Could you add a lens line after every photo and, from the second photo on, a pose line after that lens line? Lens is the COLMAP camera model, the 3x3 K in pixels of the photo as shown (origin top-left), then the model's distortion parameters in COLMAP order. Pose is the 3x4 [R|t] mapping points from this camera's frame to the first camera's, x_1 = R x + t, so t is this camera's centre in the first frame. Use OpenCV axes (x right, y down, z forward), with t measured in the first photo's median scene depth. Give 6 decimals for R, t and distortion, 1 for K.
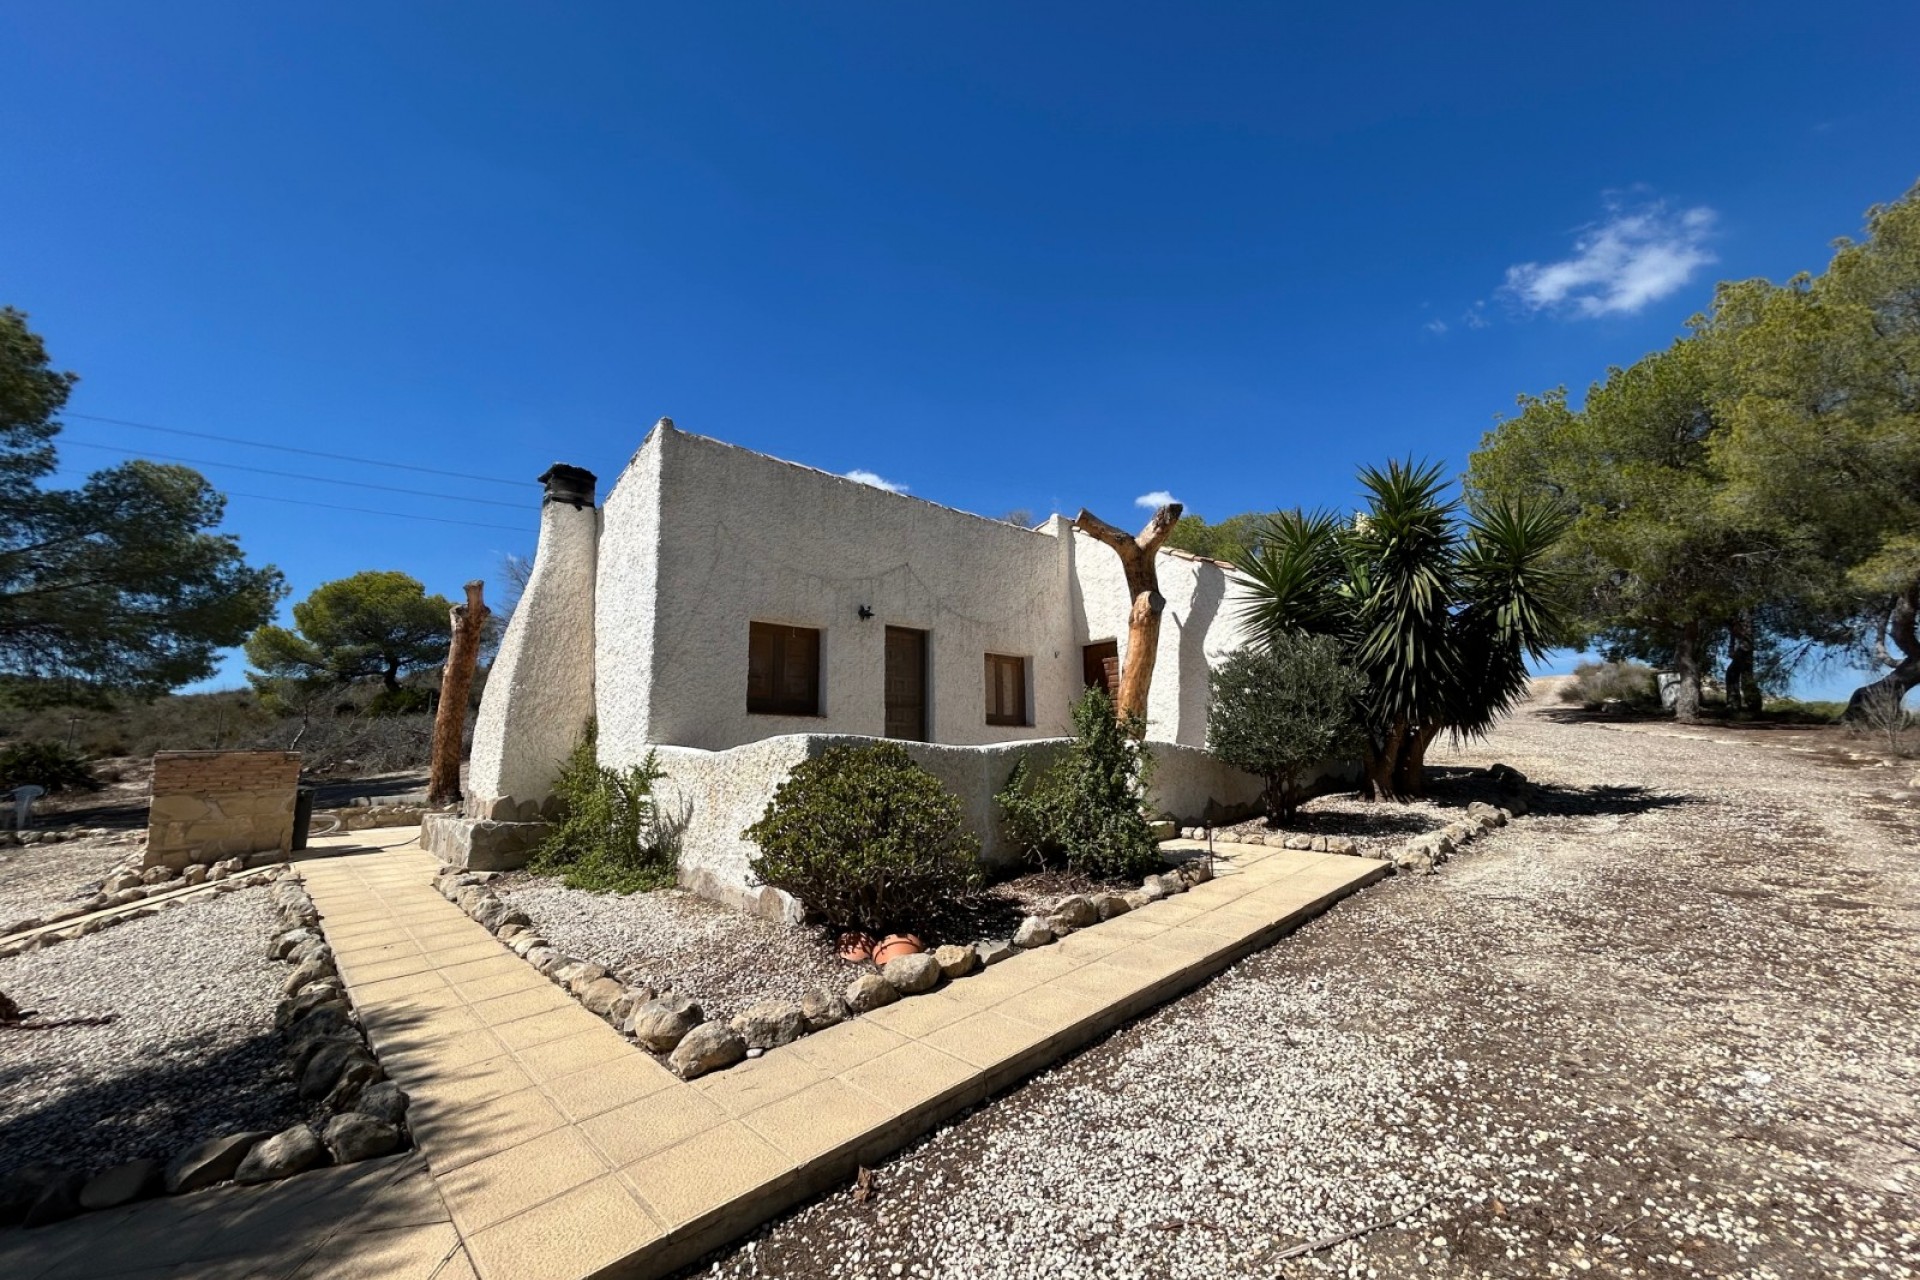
lens RADIAL K [[763.1, 0, 947.1], [0, 763.1, 640.0], [0, 0, 1]] dist [-0.001556, -0.000175]
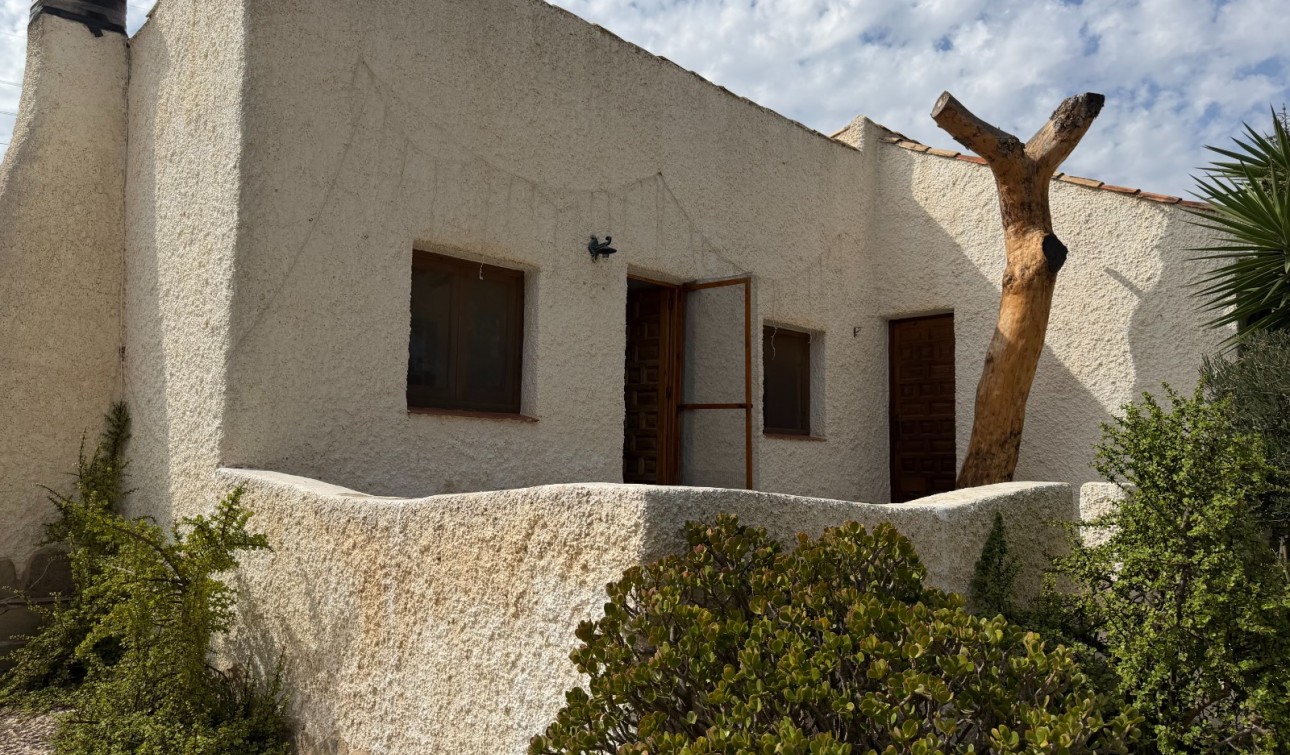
lens RADIAL K [[897.6, 0, 645.7], [0, 897.6, 390.2], [0, 0, 1]] dist [0.053801, -0.067711]
pose [[0.998133, 0.023714, 0.056287, -0.121784], [-0.027816, 0.996925, 0.073259, 0.025268], [-0.054377, -0.074688, 0.995723, 0.317597]]
